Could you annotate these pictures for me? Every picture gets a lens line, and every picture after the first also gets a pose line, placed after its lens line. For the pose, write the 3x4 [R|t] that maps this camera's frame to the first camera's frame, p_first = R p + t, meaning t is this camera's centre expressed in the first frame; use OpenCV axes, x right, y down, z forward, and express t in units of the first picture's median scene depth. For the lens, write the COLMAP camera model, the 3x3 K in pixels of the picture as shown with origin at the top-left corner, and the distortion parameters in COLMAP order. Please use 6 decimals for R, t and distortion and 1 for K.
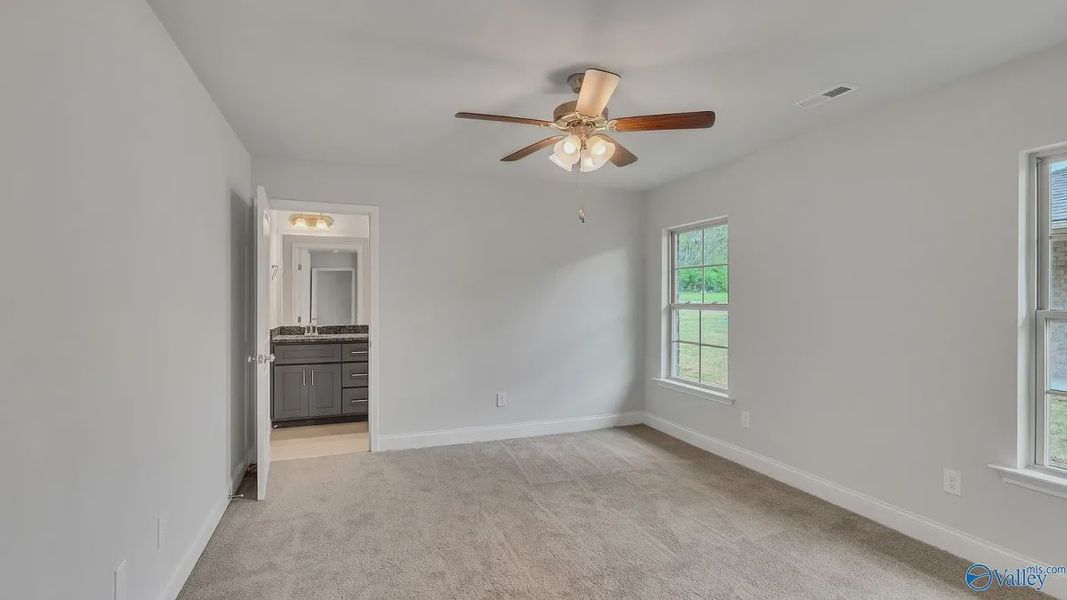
lens RADIAL K [[451.0, 0, 552.8], [0, 451.0, 295.1], [0, 0, 1]] dist [-0.013378, 0.000672]
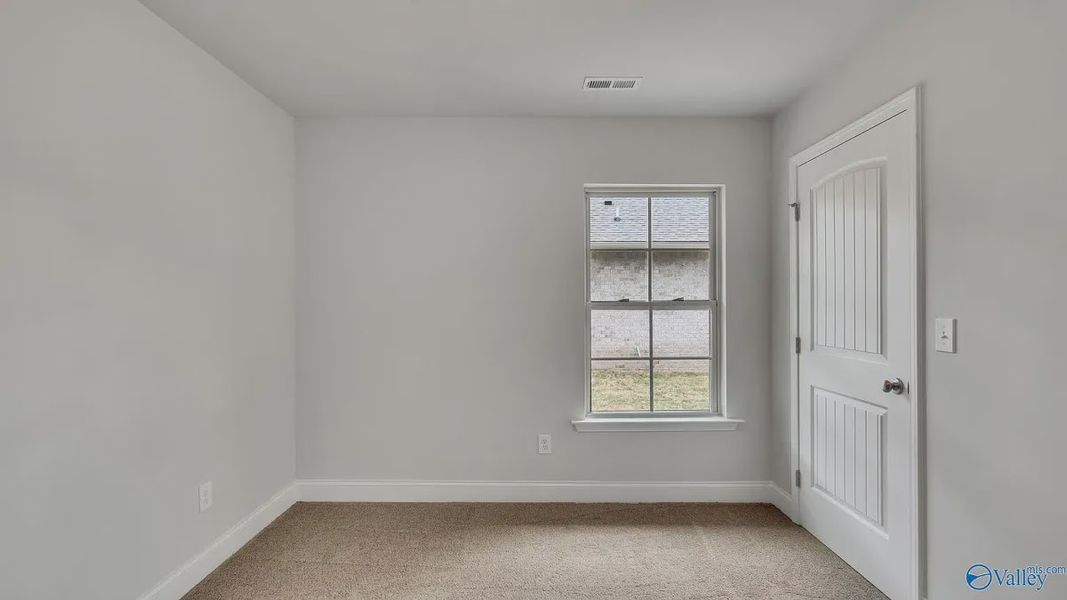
lens RADIAL K [[461.4, 0, 527.9], [0, 461.4, 290.8], [0, 0, 1]] dist [-0.005214, -0.000981]
pose [[0.411583, -0.005182, 0.911357, -0.429623], [-0.006603, 0.999941, 0.008667, -0.002813], [-0.911348, -0.009585, 0.411525, 0.896754]]
